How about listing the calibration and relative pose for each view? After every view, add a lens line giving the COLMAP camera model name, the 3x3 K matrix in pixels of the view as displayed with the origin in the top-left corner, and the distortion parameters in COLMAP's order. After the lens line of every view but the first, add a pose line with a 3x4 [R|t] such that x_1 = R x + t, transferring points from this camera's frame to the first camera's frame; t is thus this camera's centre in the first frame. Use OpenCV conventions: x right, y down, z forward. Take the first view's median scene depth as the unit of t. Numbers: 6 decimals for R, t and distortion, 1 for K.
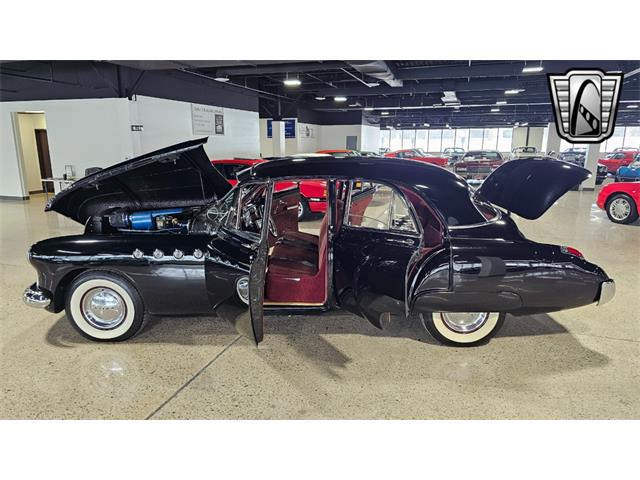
lens RADIAL K [[438.5, 0, 313.8], [0, 438.5, 237.0], [0, 0, 1]] dist [-0.000222, -0.003338]
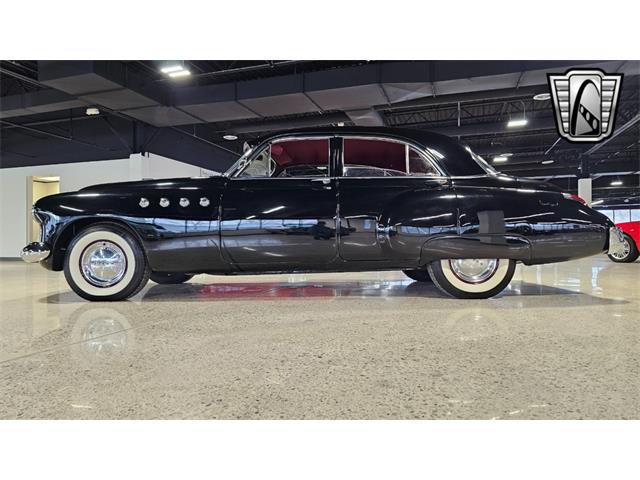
lens RADIAL K [[435.2, 0, 316.2], [0, 435.2, 236.5], [0, 0, 1]] dist [0.003034, -0.000802]
pose [[0.999993, -0.000623, 0.003773, -0.008880], [0.001460, 0.974108, -0.226077, 0.269674], [-0.003534, 0.226081, 0.974102, 0.035451]]
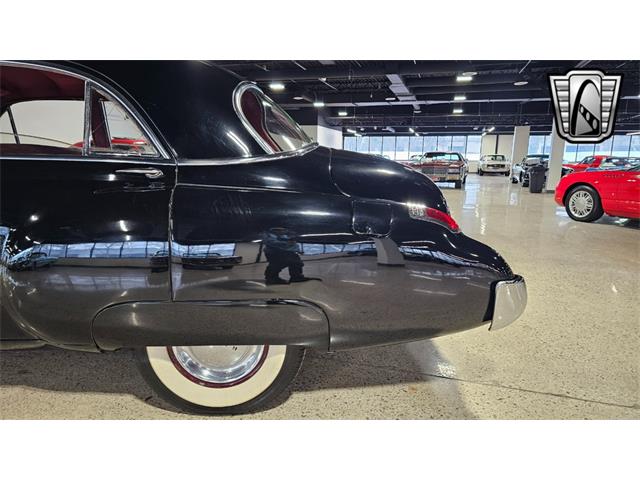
lens RADIAL K [[441.4, 0, 318.9], [0, 441.4, 241.7], [0, 0, 1]] dist [0.008055, 0.002306]
pose [[0.998647, 0.005823, 0.051669, 0.338292], [-0.004528, 0.999674, -0.025144, 0.058604], [-0.051798, 0.024876, 0.998348, 0.408528]]
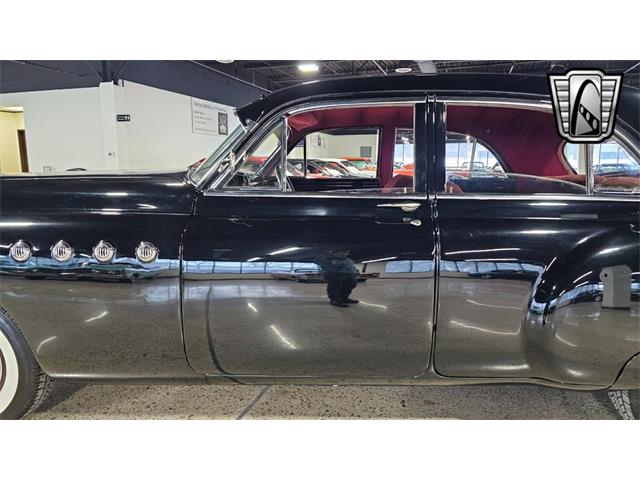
lens RADIAL K [[435.2, 0, 316.2], [0, 435.2, 236.5], [0, 0, 1]] dist [0.003034, -0.000802]
pose [[0.999939, 0.009023, -0.006314, -0.062991], [-0.009321, 0.998762, -0.048868, 0.034147], [0.005865, 0.048924, 0.998785, 0.424293]]
